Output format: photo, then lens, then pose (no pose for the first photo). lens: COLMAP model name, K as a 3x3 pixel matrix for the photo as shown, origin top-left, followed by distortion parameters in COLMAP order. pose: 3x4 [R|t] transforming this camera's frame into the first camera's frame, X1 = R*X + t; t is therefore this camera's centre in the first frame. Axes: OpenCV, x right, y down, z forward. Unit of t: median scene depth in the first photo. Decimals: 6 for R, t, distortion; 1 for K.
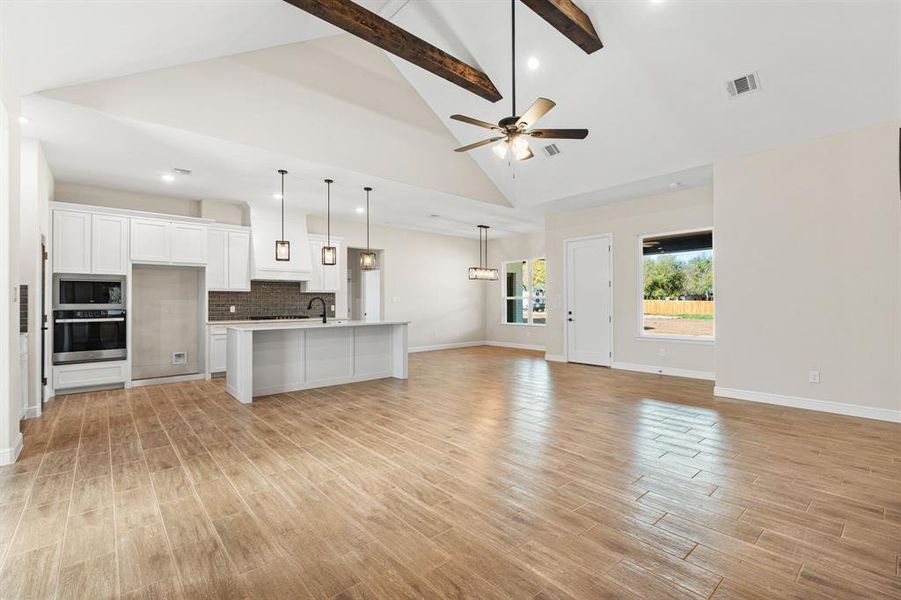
lens RADIAL K [[401.9, 0, 454.1], [0, 401.9, 298.5], [0, 0, 1]] dist [-0.000238, 0.001108]
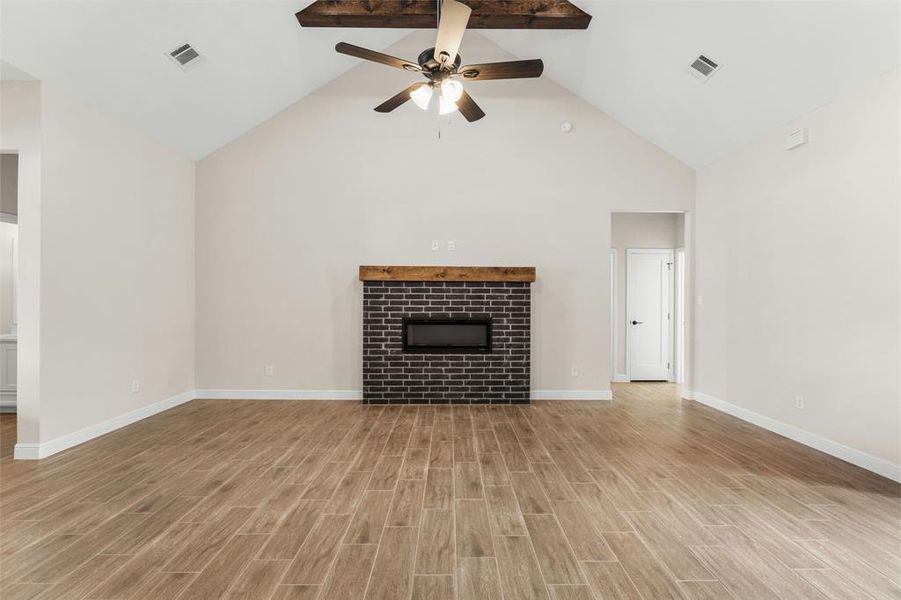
lens RADIAL K [[401.9, 0, 454.3], [0, 401.9, 299.2], [0, 0, 1]] dist [-0.000238, 0.001108]
pose [[-0.759357, 0.001048, 0.650674, -0.209029], [-0.008279, 0.999902, -0.011272, -0.002096], [-0.650622, -0.013947, -0.759274, 0.942089]]
